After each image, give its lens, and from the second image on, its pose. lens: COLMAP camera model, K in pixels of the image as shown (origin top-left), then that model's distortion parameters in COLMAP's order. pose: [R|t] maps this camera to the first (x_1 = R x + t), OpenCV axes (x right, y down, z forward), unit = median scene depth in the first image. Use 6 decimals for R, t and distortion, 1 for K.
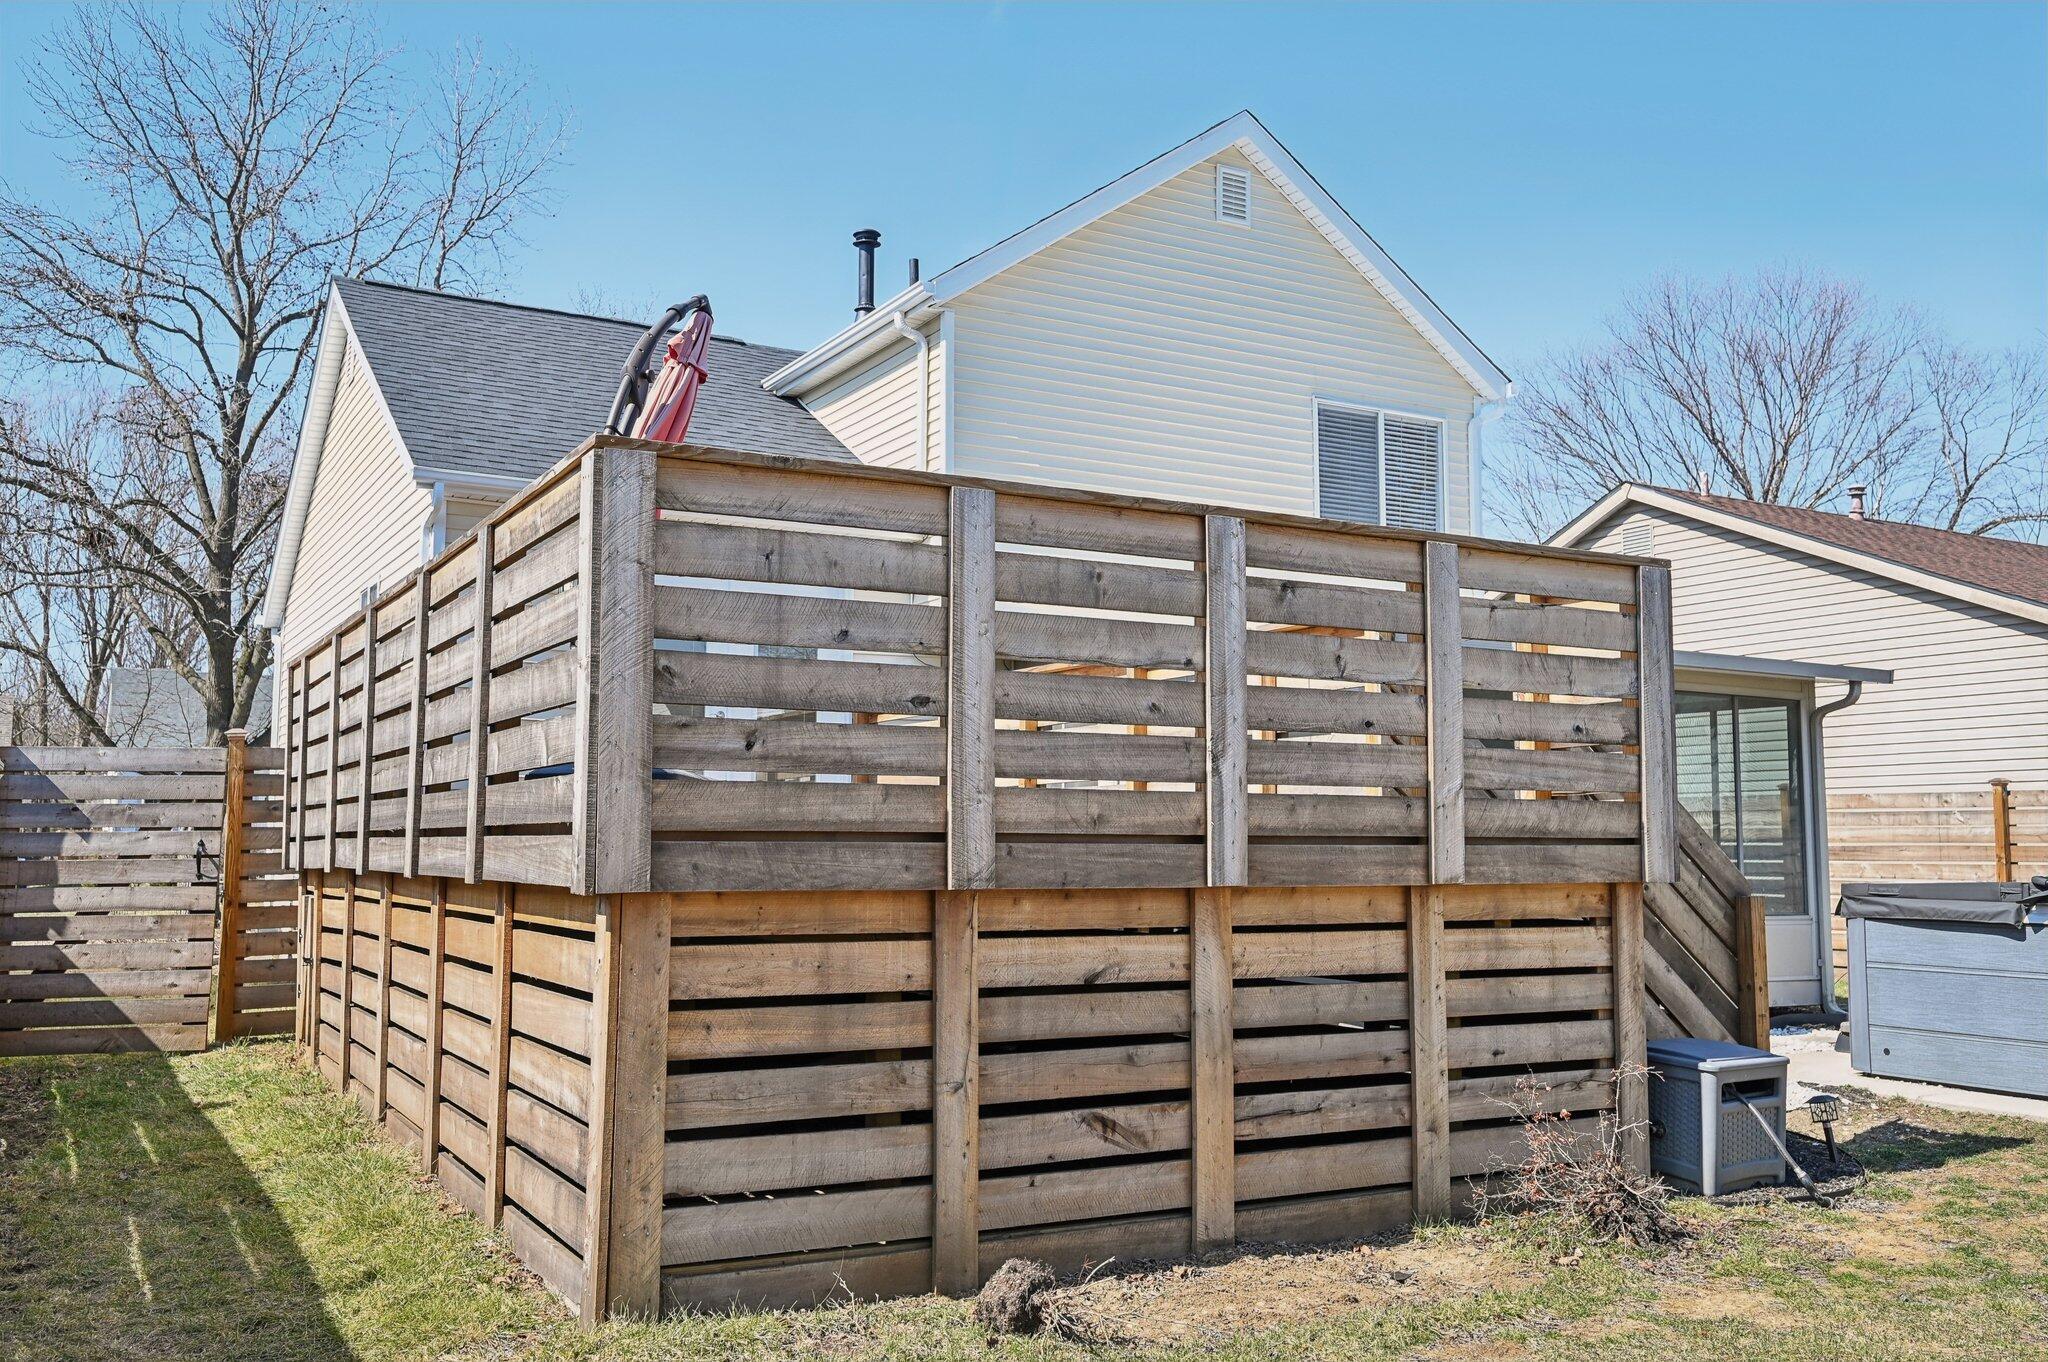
lens RADIAL K [[1760.1, 0, 1015.6], [0, 1760.1, 686.8], [0, 0, 1]] dist [-0.002727, 0.003597]
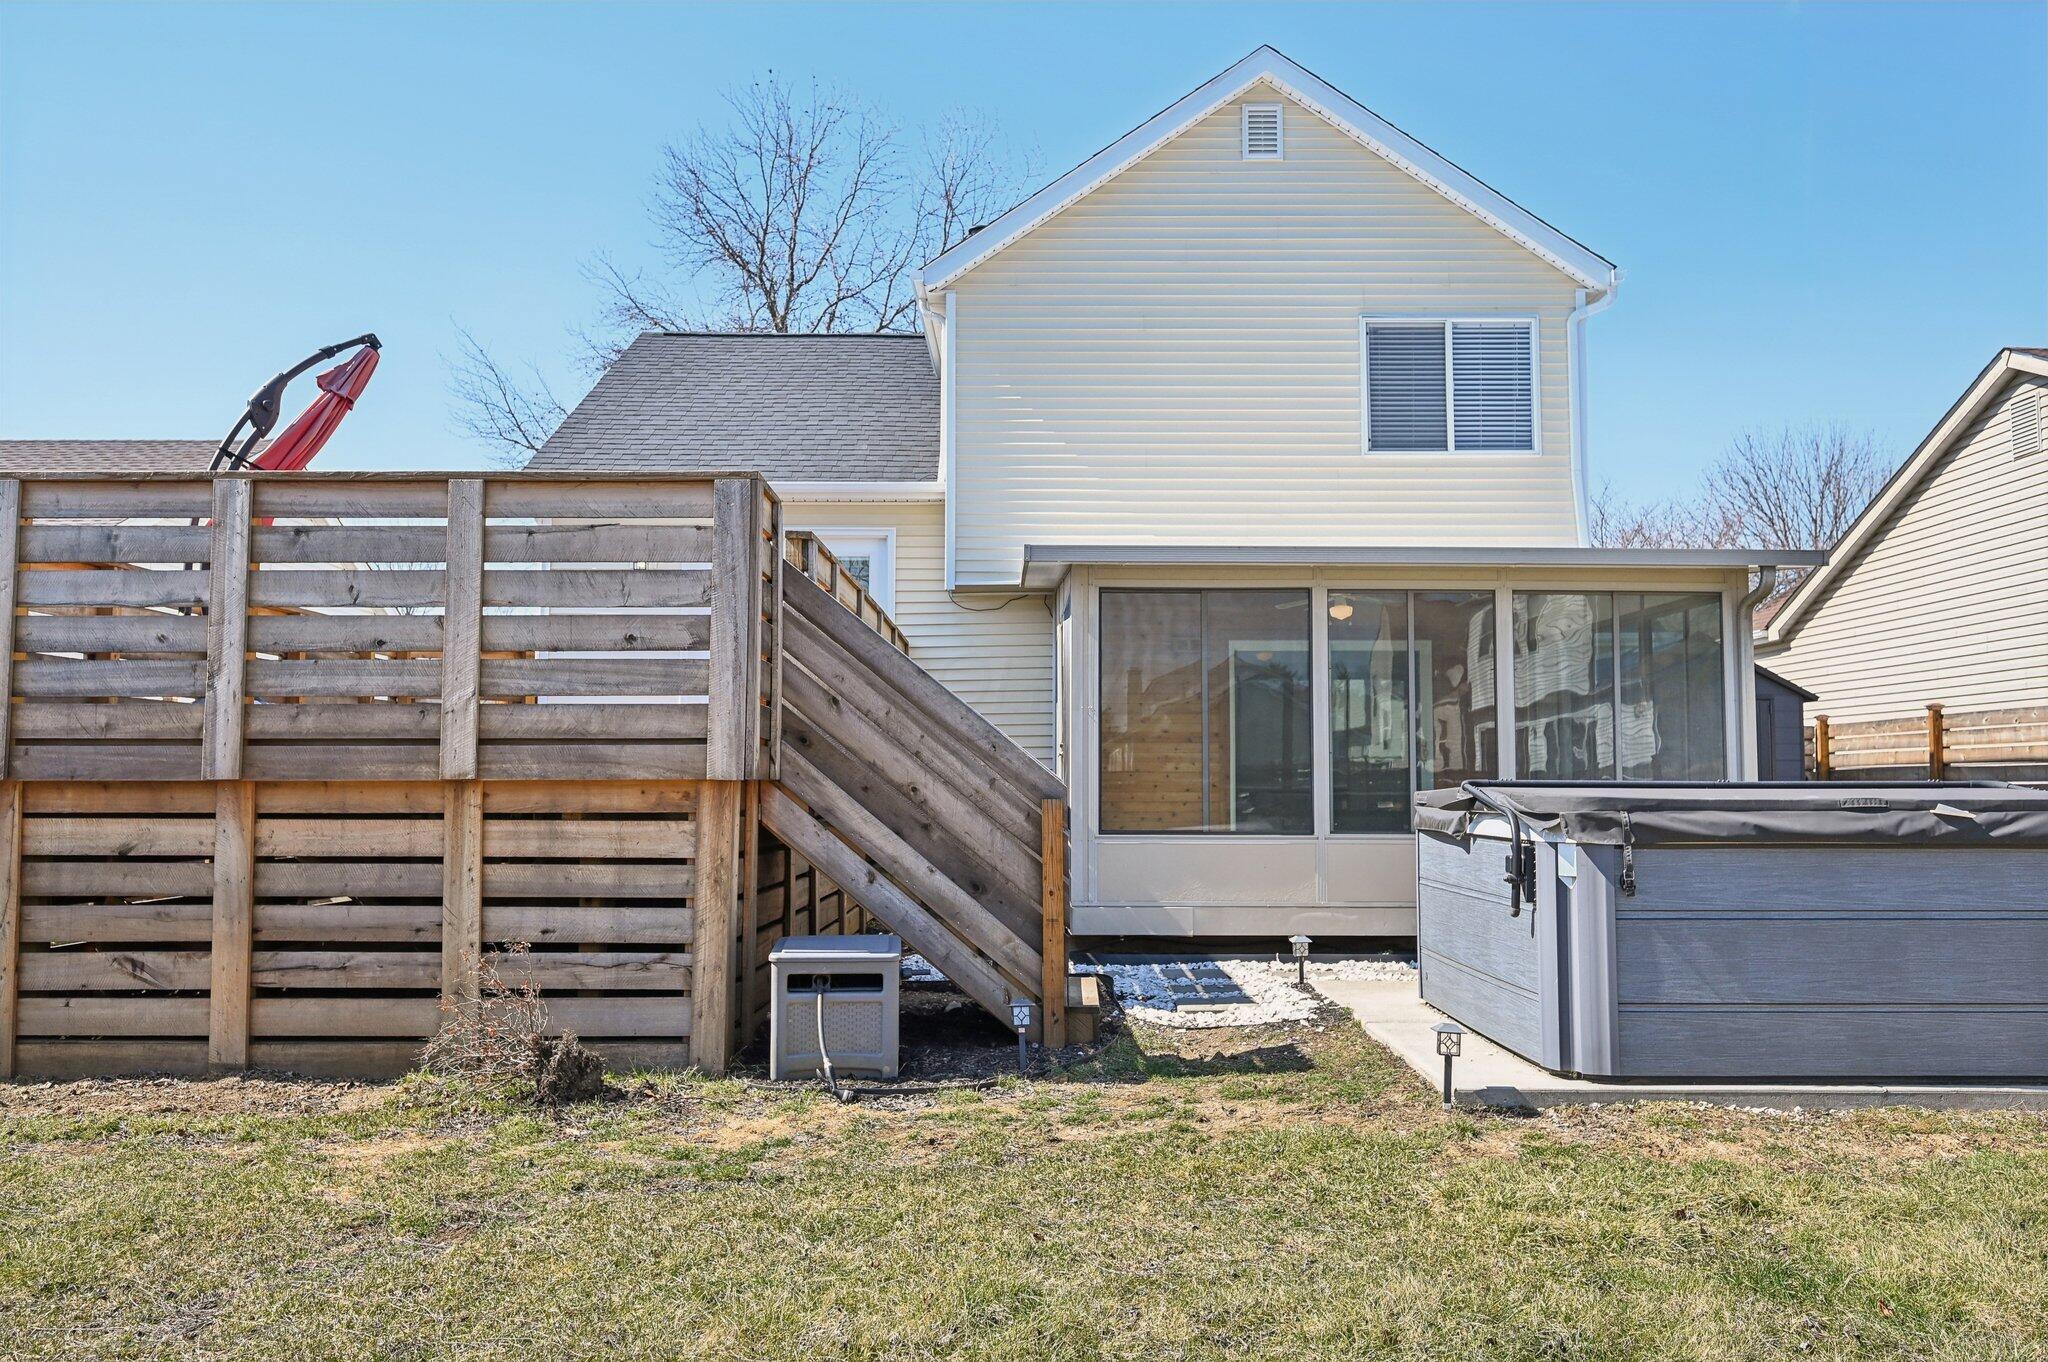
lens RADIAL K [[1597.8, 0, 1032.9], [0, 1597.8, 685.9], [0, 0, 1]] dist [-0.006594, 0.000891]
pose [[0.873627, -0.035072, -0.485330, 1.085005], [0.047785, 0.998762, 0.013842, 0.055528], [0.484243, -0.035285, 0.874222, 0.280796]]
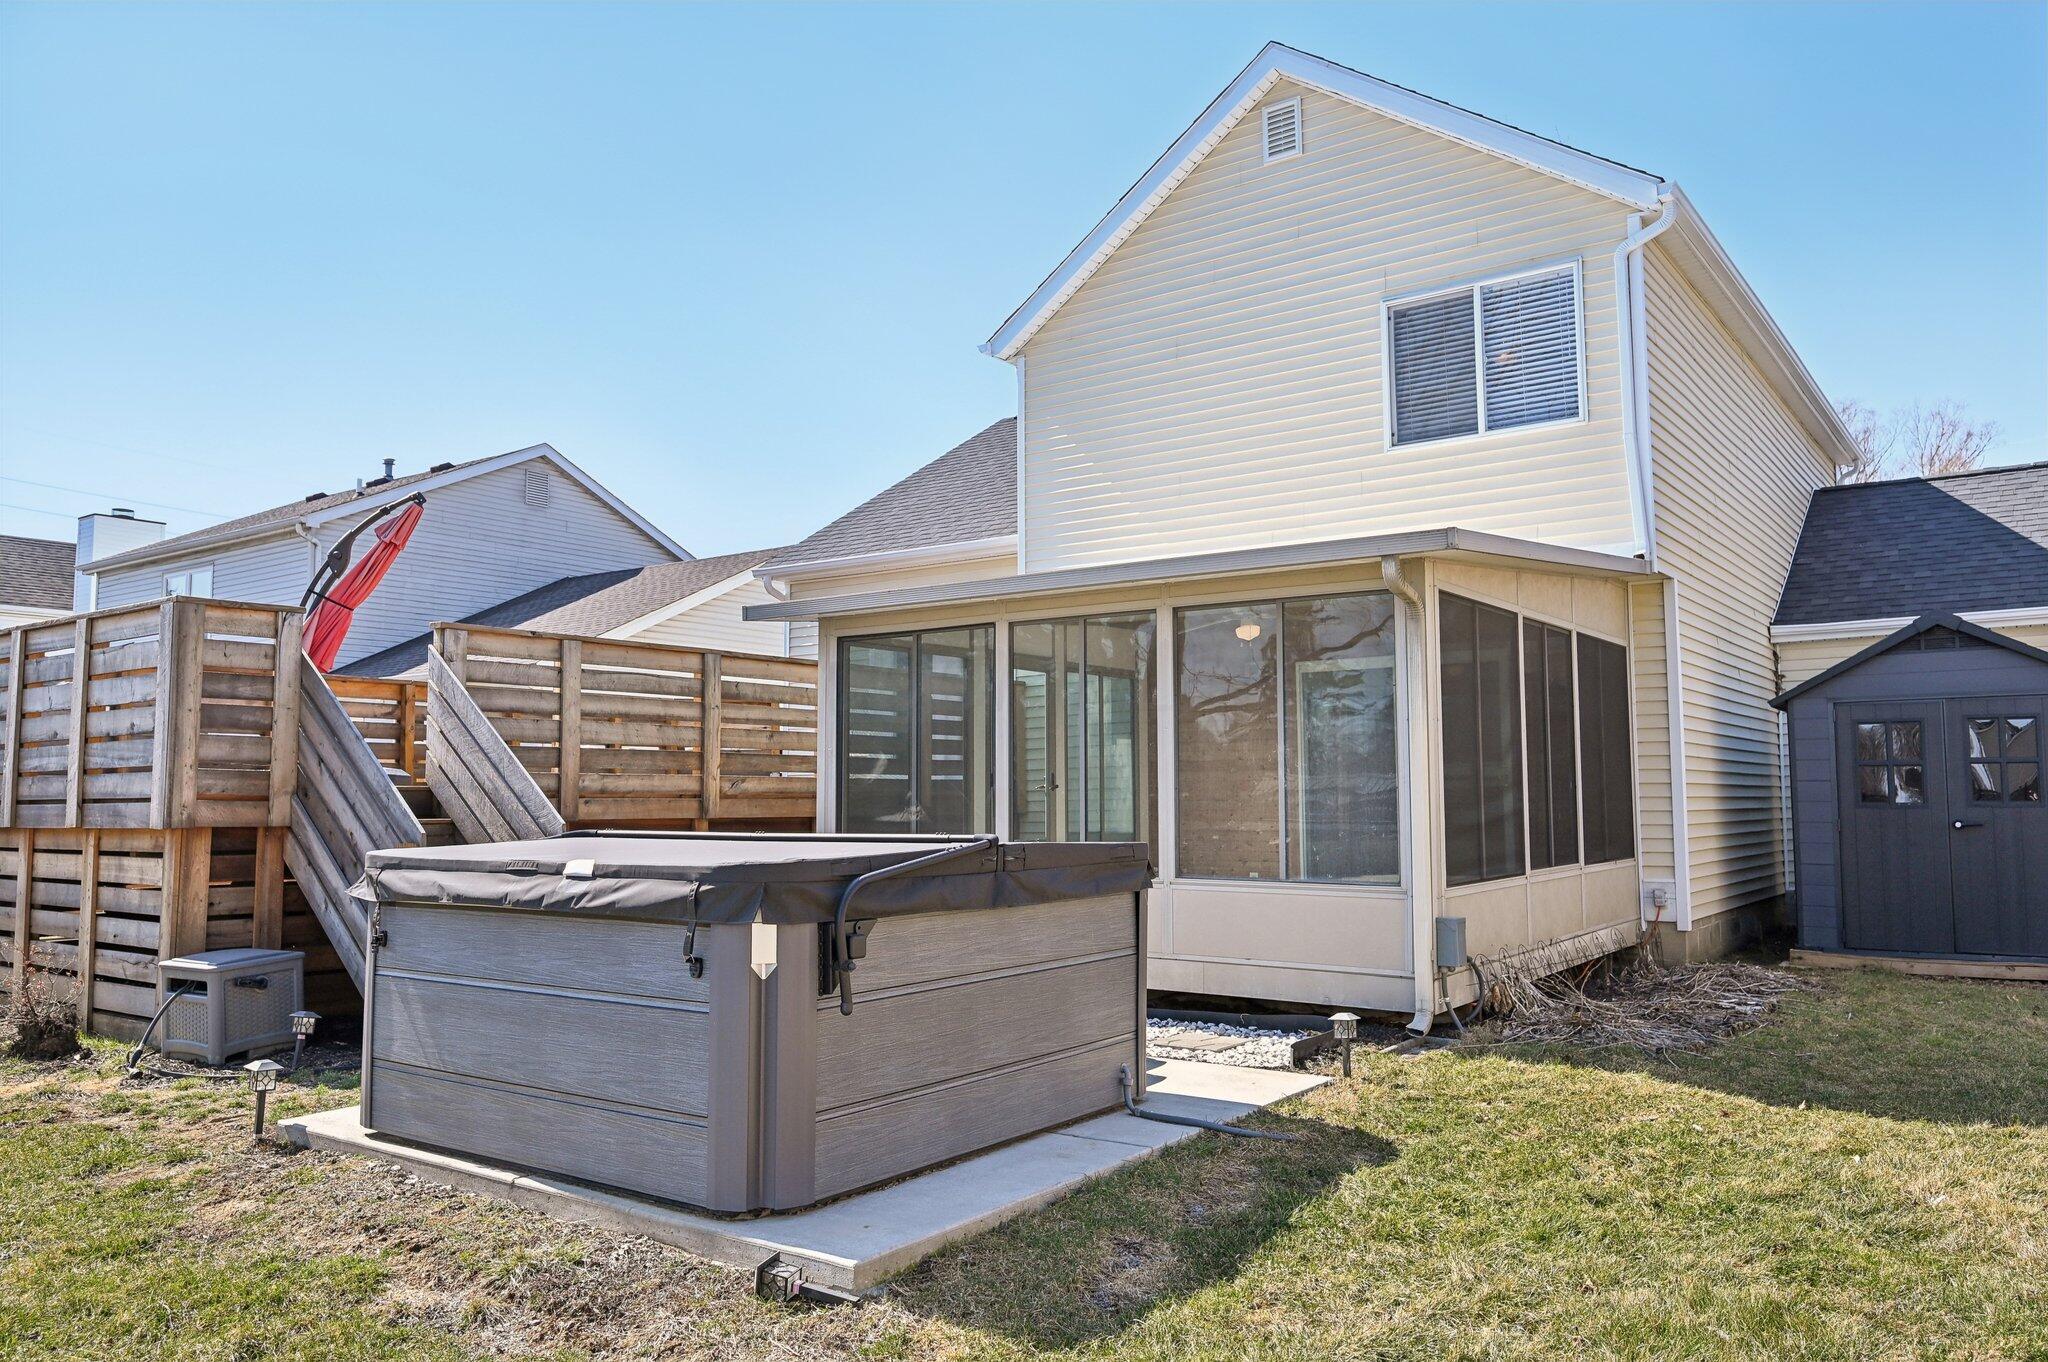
lens RADIAL K [[1477.1, 0, 1021.5], [0, 1477.1, 673.2], [0, 0, 1]] dist [-0.011910, -0.004953]
pose [[0.421027, -0.086958, -0.902870, 1.885278], [0.090892, 0.994428, -0.053392, 0.123001], [0.902483, -0.059585, 0.426585, 1.227380]]
